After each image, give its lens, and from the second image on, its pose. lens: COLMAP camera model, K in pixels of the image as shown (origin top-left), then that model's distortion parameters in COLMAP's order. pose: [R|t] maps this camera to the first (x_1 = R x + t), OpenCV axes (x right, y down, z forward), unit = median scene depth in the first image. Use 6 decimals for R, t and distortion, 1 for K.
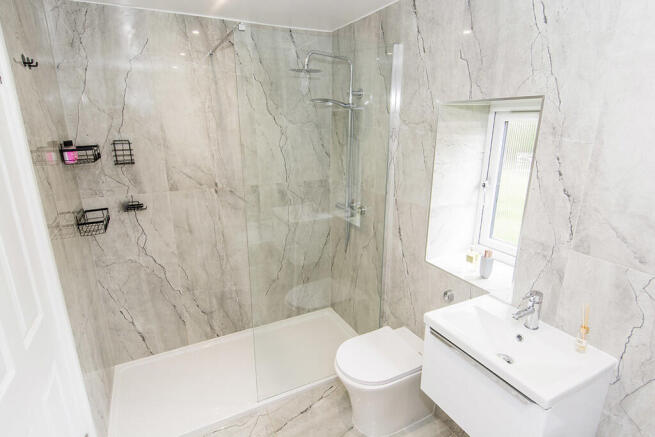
lens RADIAL K [[349.9, 0, 326.7], [0, 349.9, 219.5], [0, 0, 1]] dist [0.002282, -0.008418]
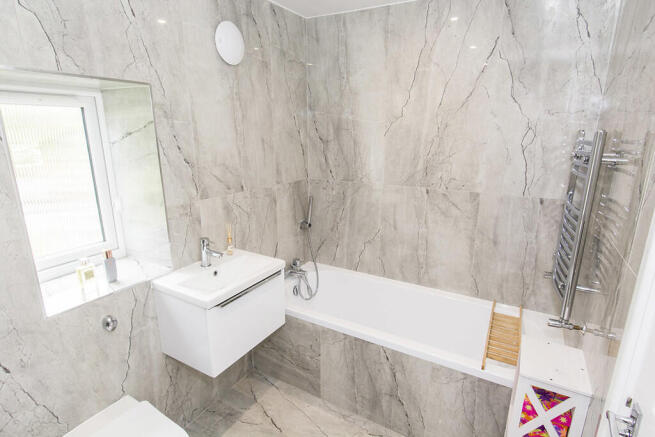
lens RADIAL K [[349.9, 0, 327.5], [0, 349.9, 220.1], [0, 0, 1]] dist [0.002282, -0.008418]
pose [[-0.552369, -0.208415, 0.807126, -0.739145], [0.221877, 0.896555, 0.383352, -0.266754], [-0.803529, 0.390835, -0.448987, 1.244481]]
